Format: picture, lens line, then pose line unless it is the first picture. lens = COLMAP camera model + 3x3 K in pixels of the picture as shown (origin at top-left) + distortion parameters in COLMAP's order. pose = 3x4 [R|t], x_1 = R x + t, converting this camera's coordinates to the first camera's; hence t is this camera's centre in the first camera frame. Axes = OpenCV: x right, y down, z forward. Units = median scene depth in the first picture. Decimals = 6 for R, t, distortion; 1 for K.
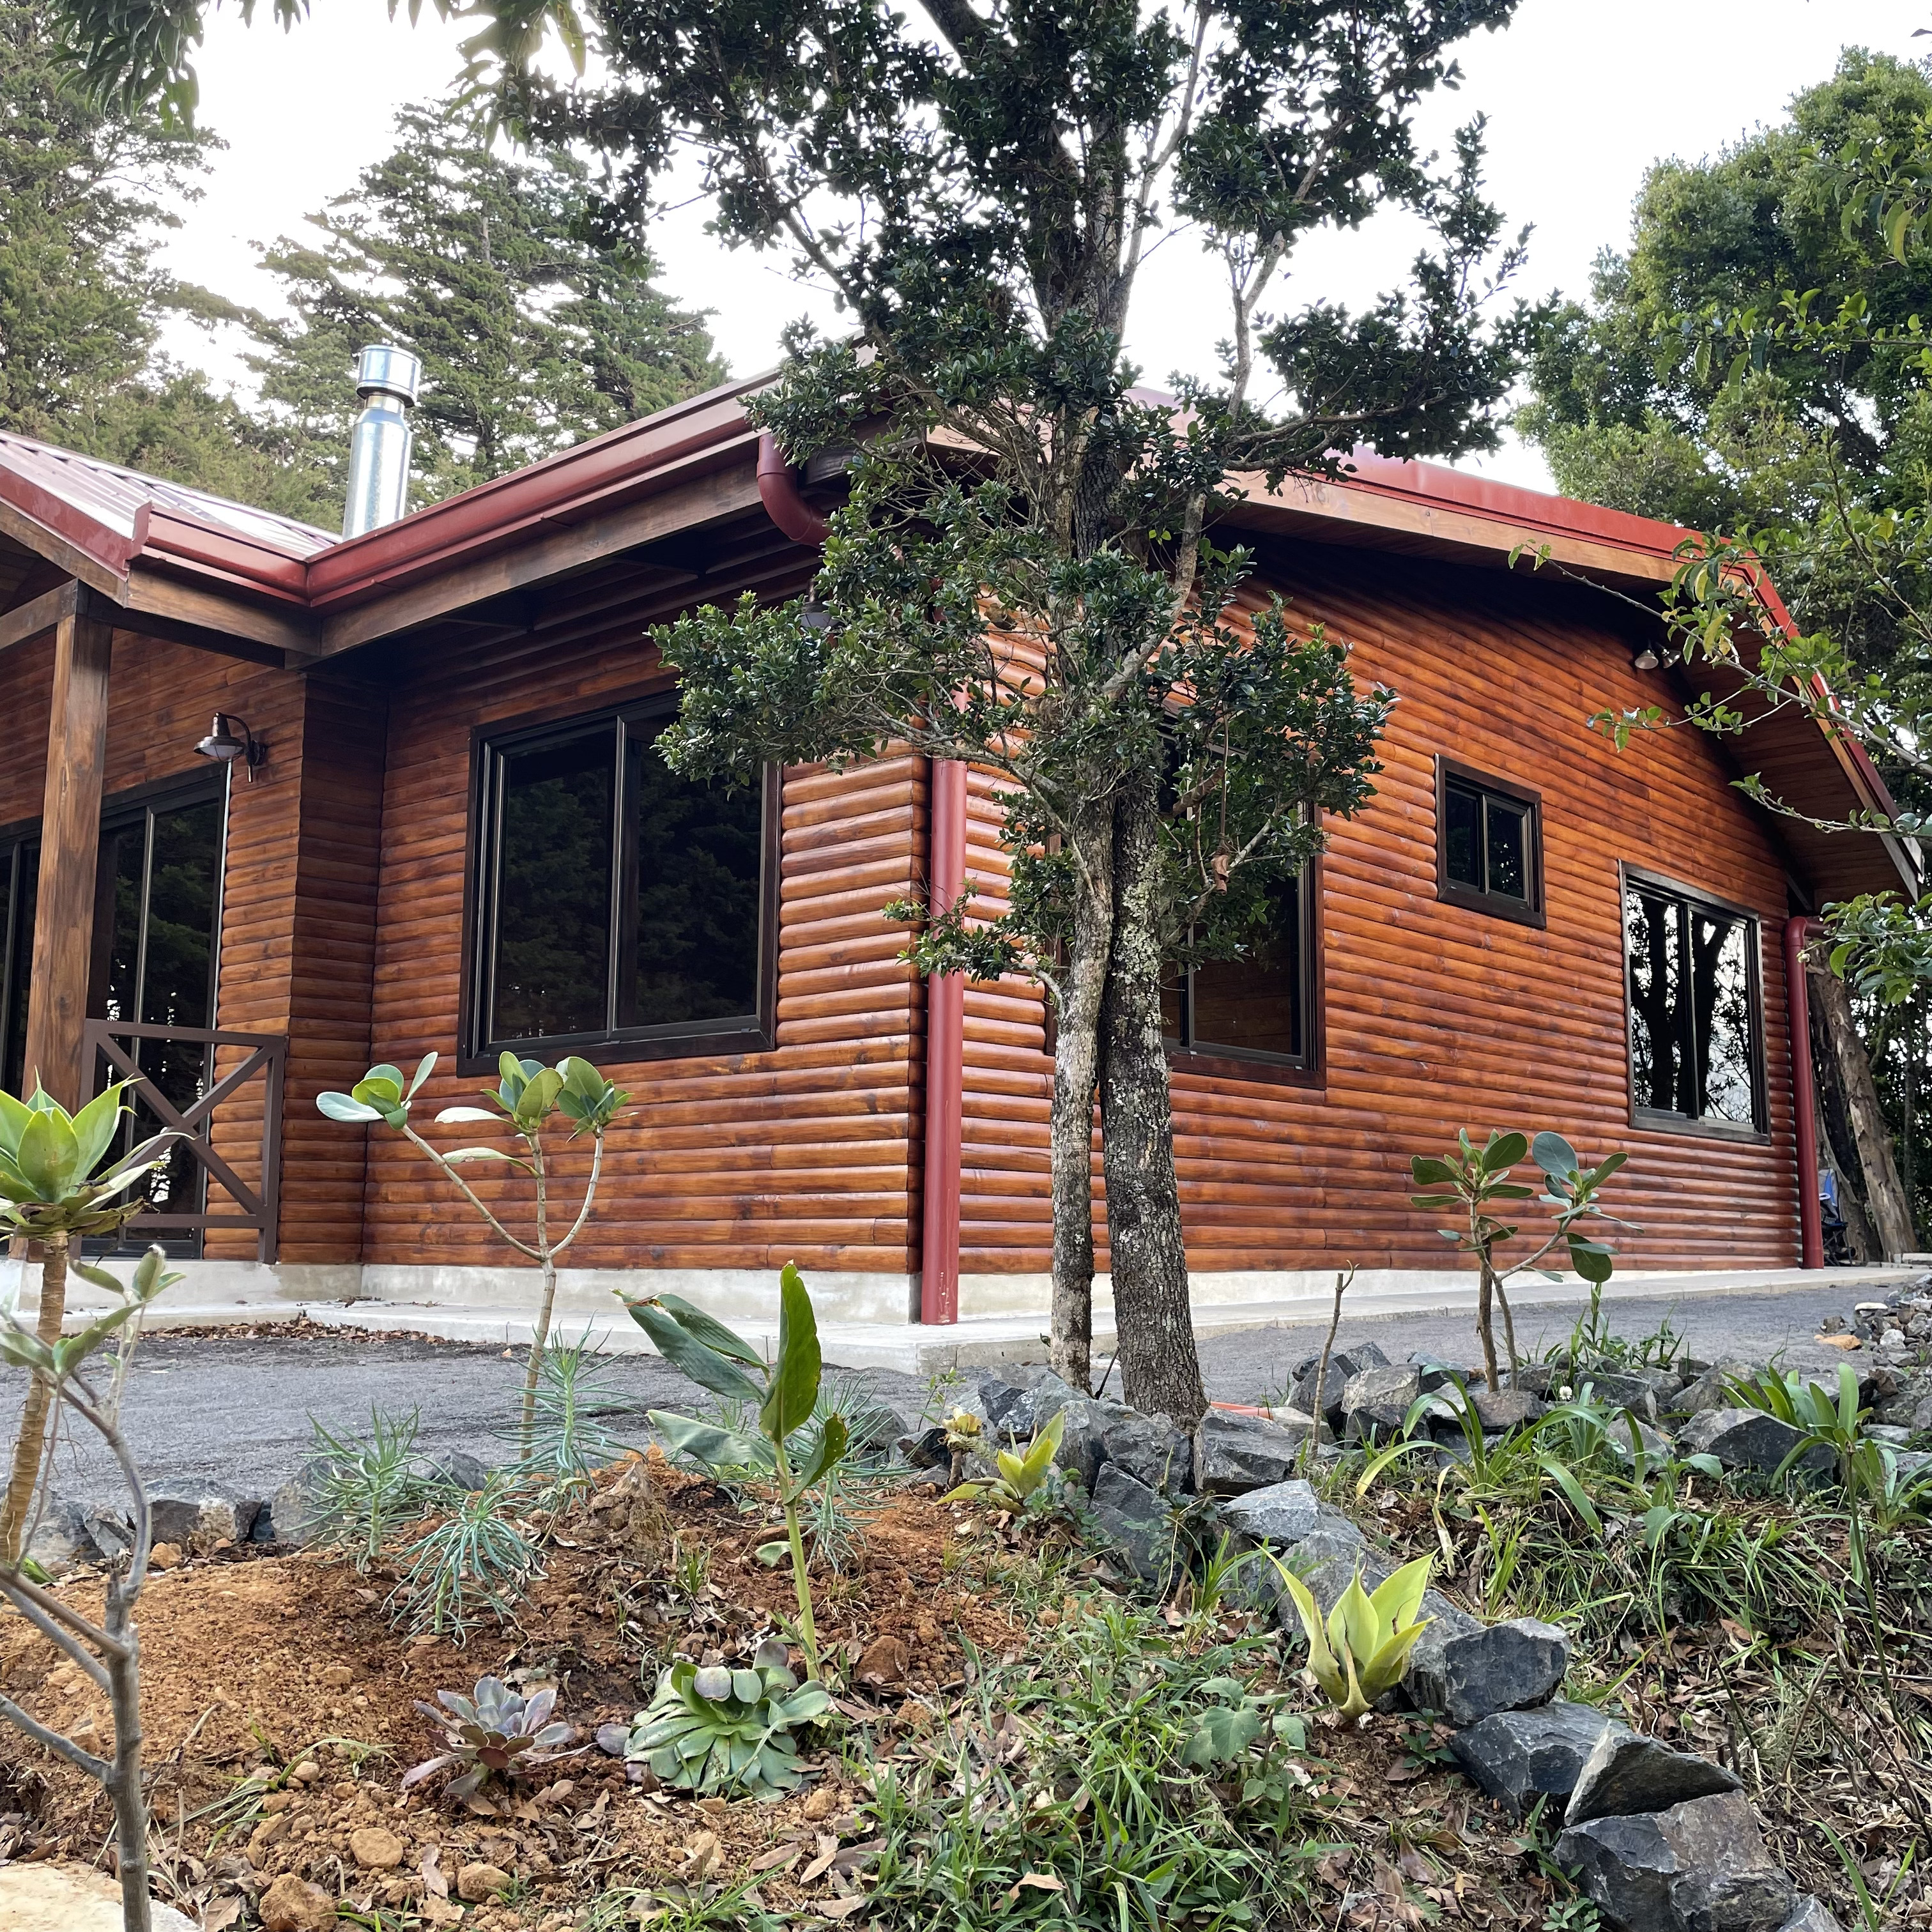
lens RADIAL K [[1958.1, 0, 960.2], [0, 1958.1, 969.0], [0, 0, 1]] dist [0.073482, 0.000000]
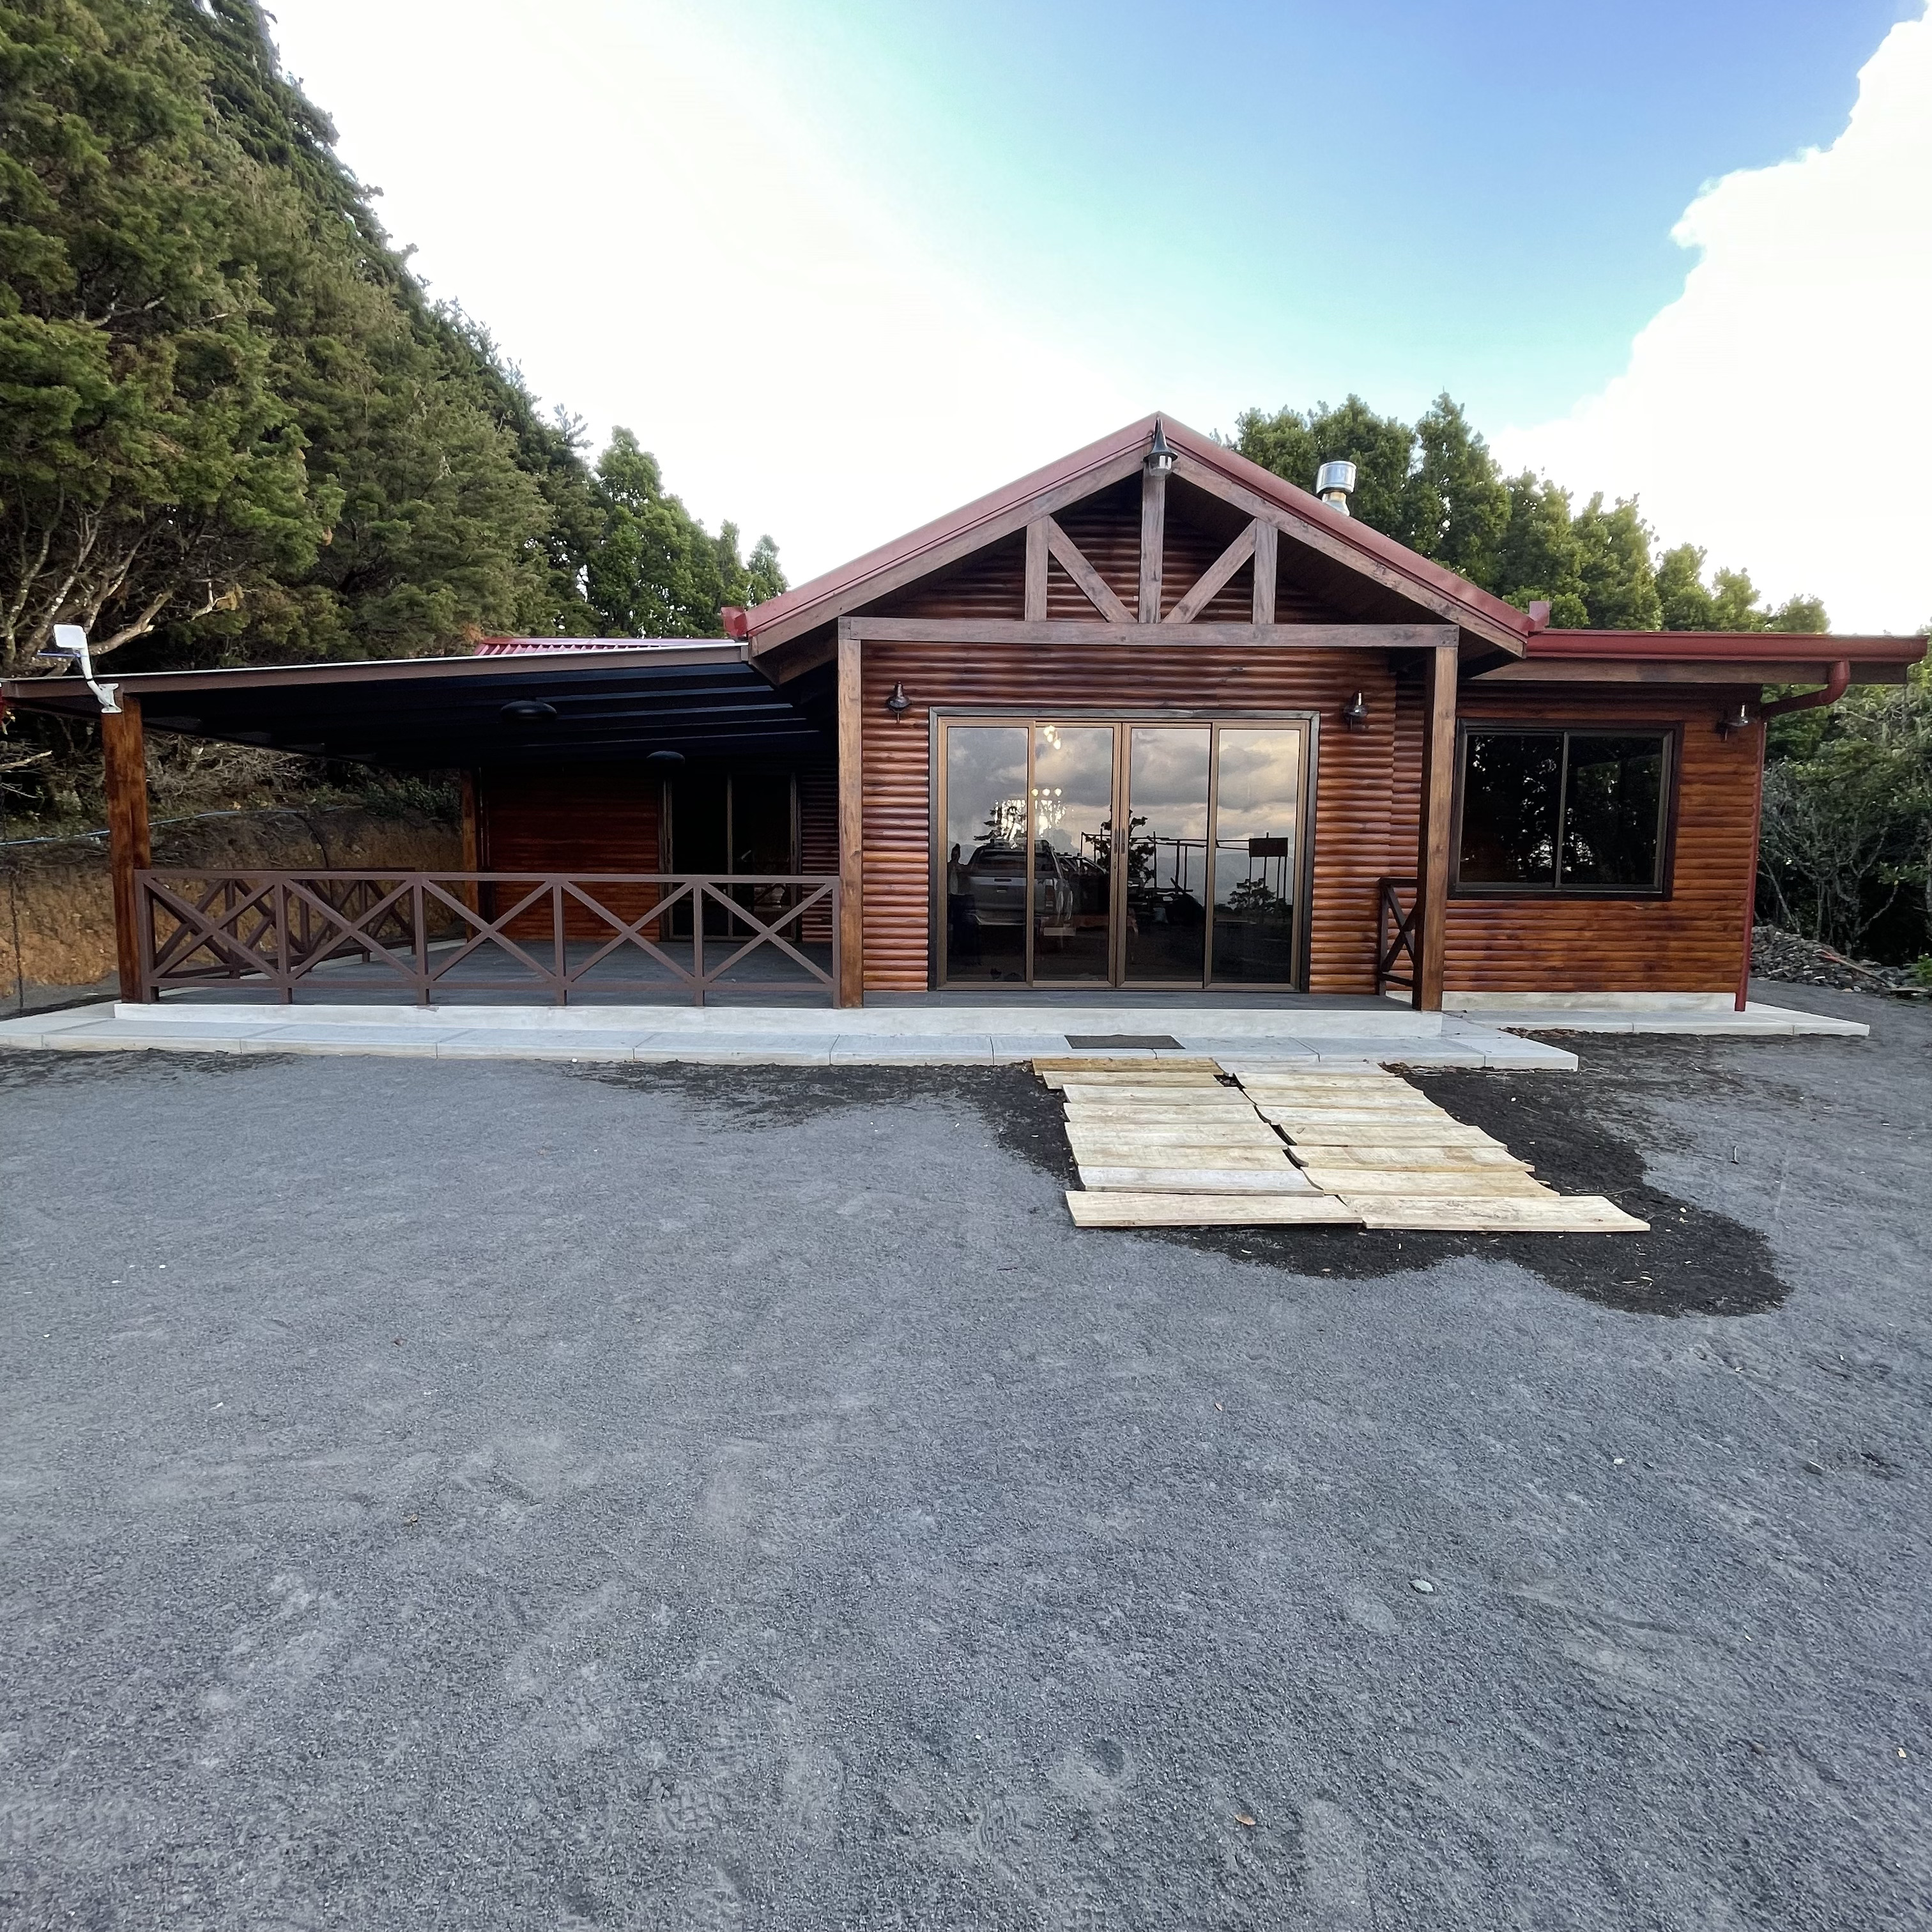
lens RADIAL K [[1066.3, 0, 961.9], [0, 1066.3, 965.6], [0, 0, 1]] dist [-0.000834, -0.000782]
pose [[0.725540, -0.065901, 0.685017, -1.310350], [-0.097409, 0.975548, 0.197022, -0.043914], [-0.681251, -0.209674, 0.701380, 0.540162]]
